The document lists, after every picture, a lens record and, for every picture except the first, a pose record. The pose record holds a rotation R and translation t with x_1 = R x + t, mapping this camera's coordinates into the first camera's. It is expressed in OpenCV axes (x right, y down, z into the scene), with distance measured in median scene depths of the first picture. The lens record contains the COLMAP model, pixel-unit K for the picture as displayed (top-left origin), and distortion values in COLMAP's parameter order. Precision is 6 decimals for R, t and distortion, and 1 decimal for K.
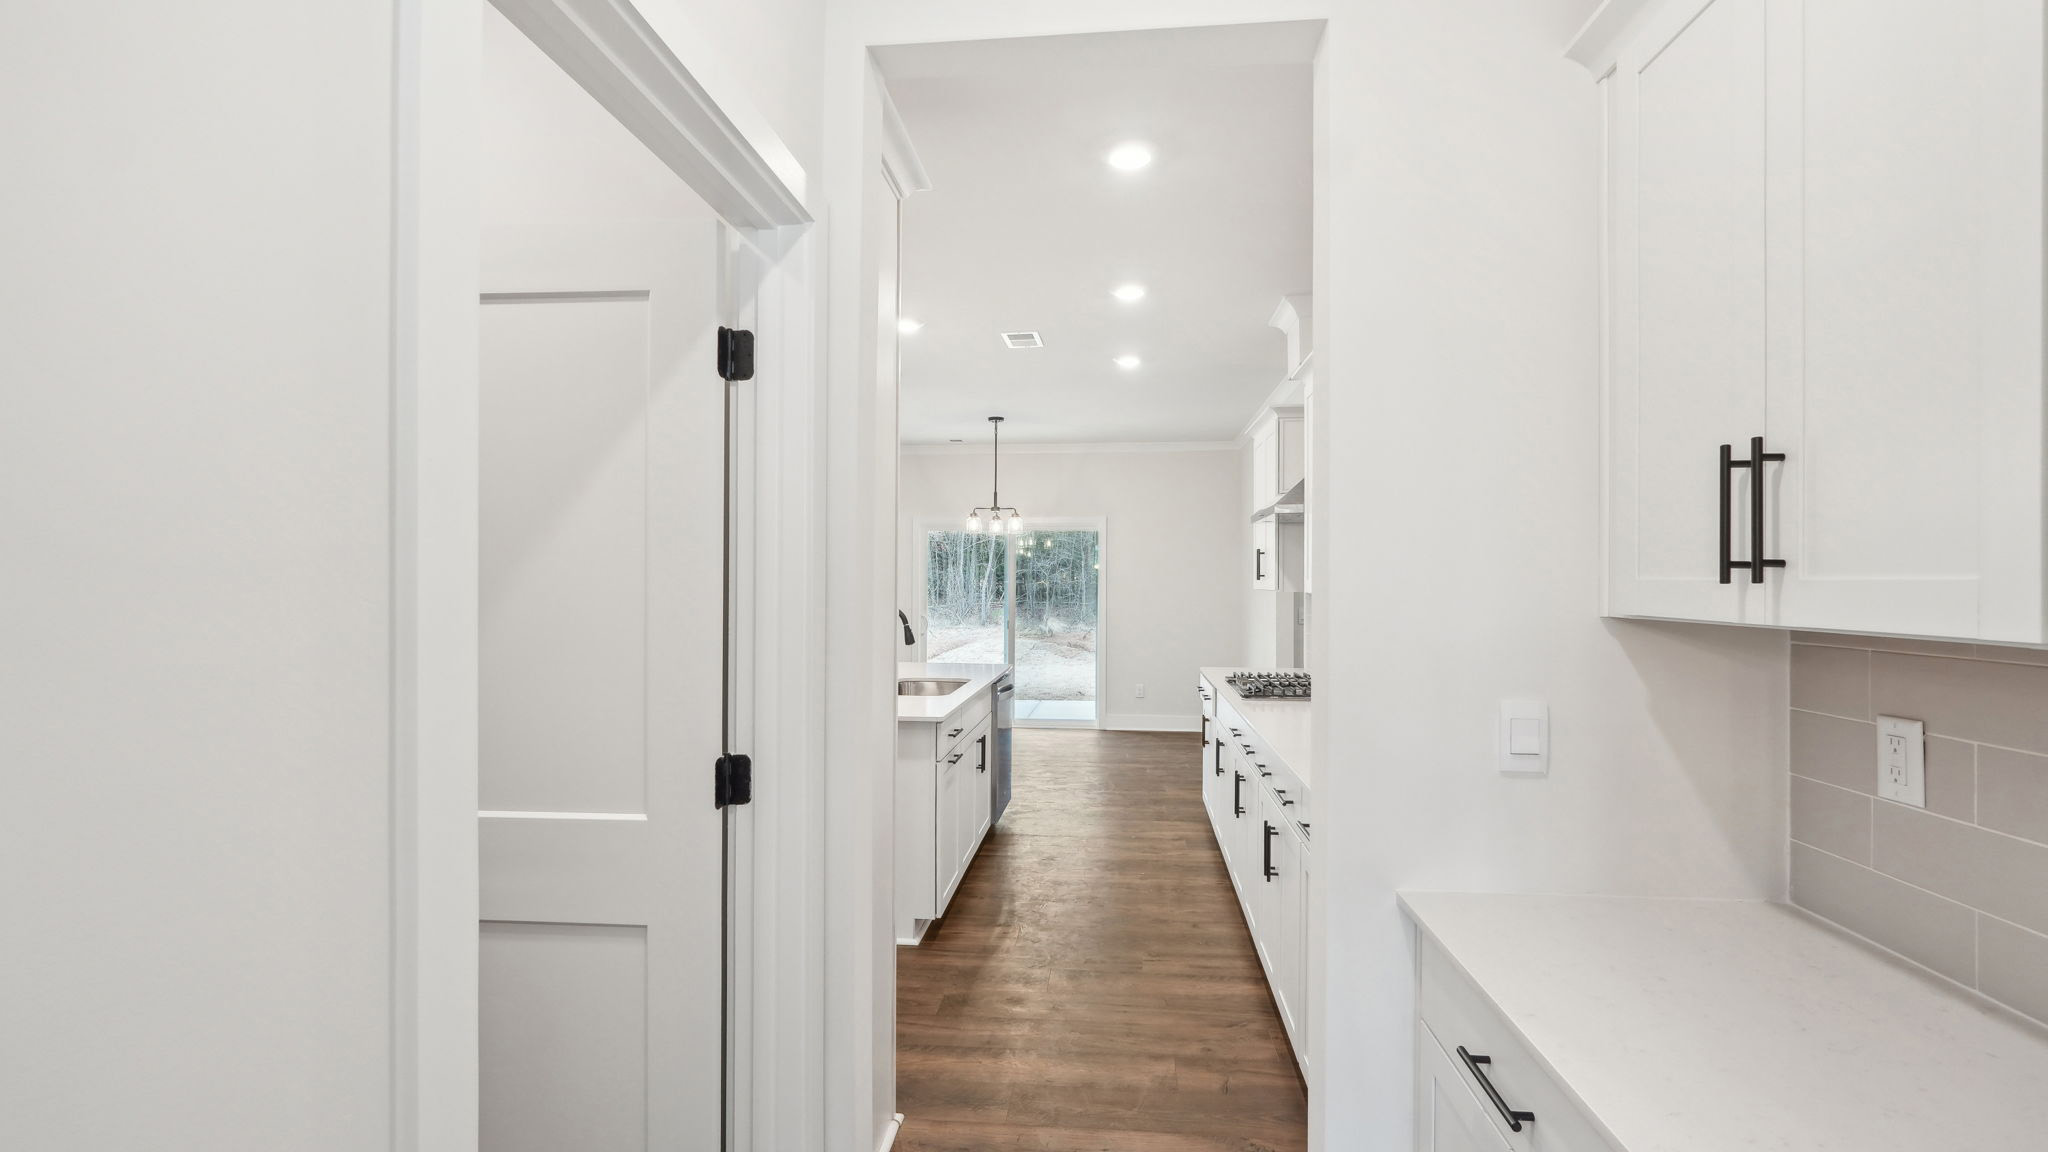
lens RADIAL K [[883.9, 0, 1057.5], [0, 883.9, 575.0], [0, 0, 1]] dist [-0.016745, 0.007439]
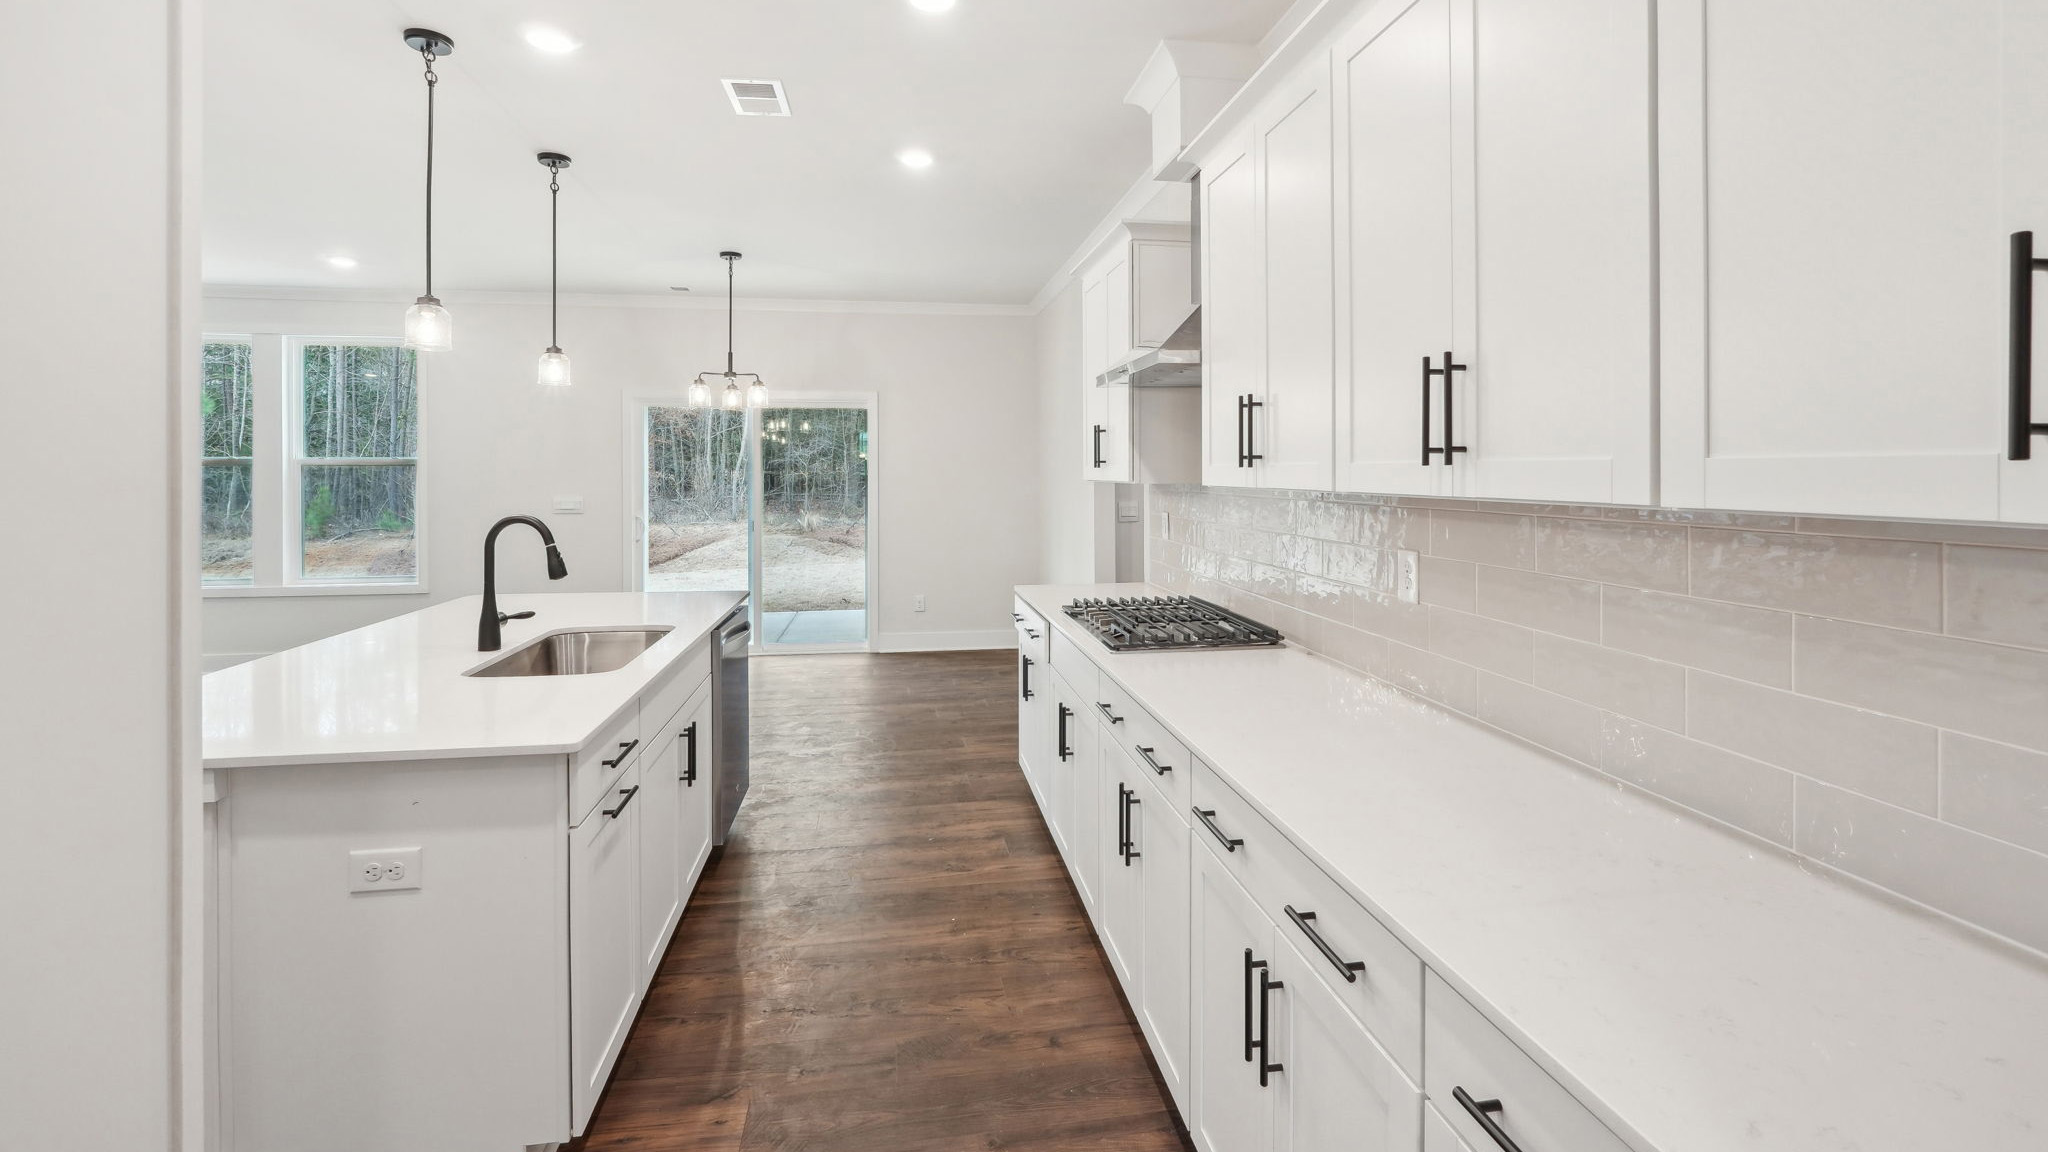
lens RADIAL K [[883.9, 0, 1021.8], [0, 883.9, 472.9], [0, 0, 1]] dist [-0.016745, 0.007439]
pose [[0.974270, -0.007773, 0.225250, 0.002364], [0.005638, 0.999933, 0.010121, 0.003678], [-0.225313, -0.008591, 0.974248, 0.335328]]
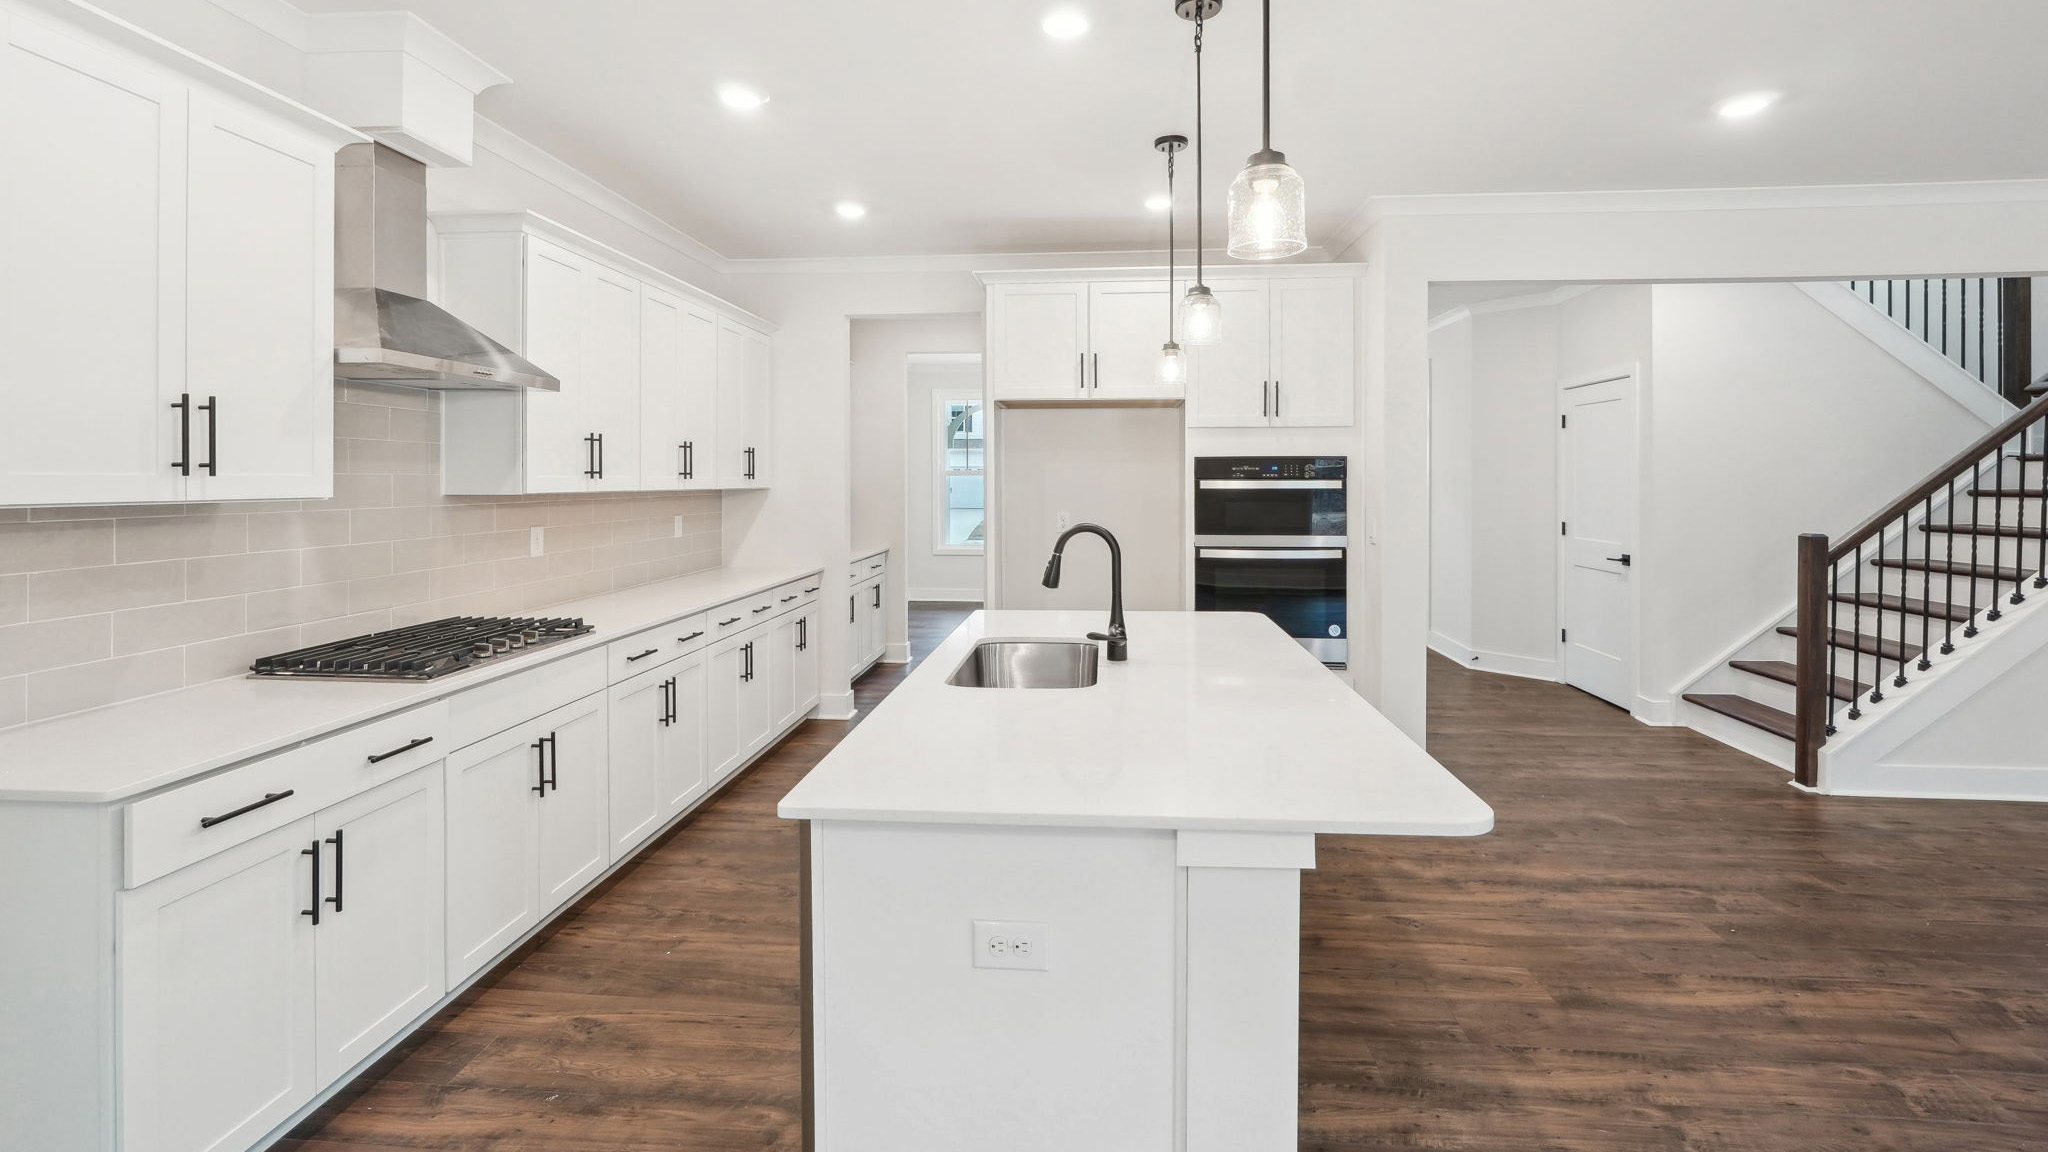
lens RADIAL K [[883.9, 0, 1024.4], [0, 883.9, 484.8], [0, 0, 1]] dist [-0.016745, 0.007439]
pose [[-0.999793, -0.004147, 0.019907, -0.150954], [-0.004186, 0.999989, -0.001917, 0.010267], [-0.019899, -0.002000, -0.999800, 1.493649]]
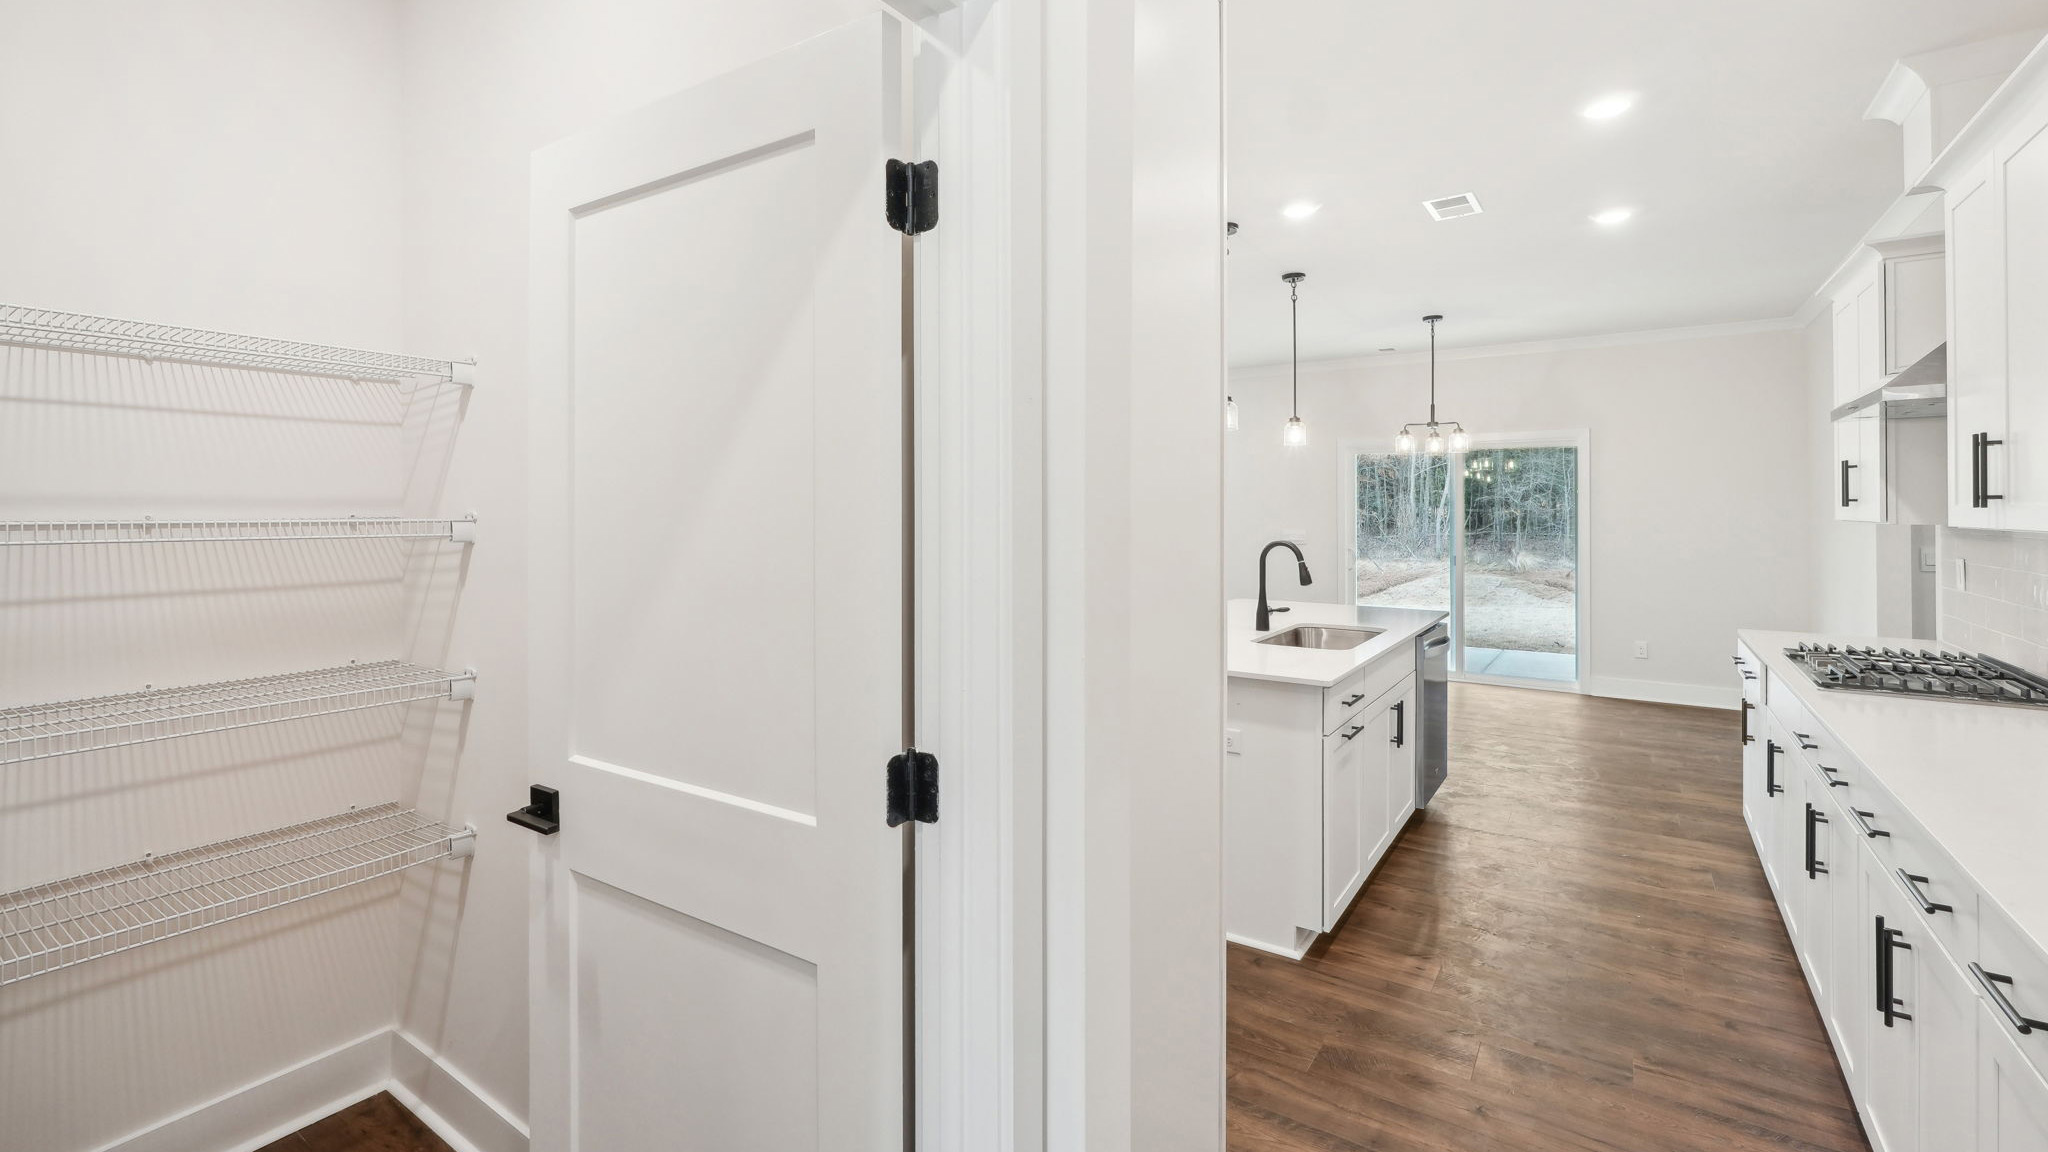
lens RADIAL K [[883.9, 0, 1038.0], [0, 883.9, 505.5], [0, 0, 1]] dist [-0.016745, 0.007439]
pose [[0.870254, -0.008202, -0.492536, 0.023702], [0.008872, 0.999960, -0.000975, 0.001181], [0.492524, -0.003522, 0.870292, 0.132369]]
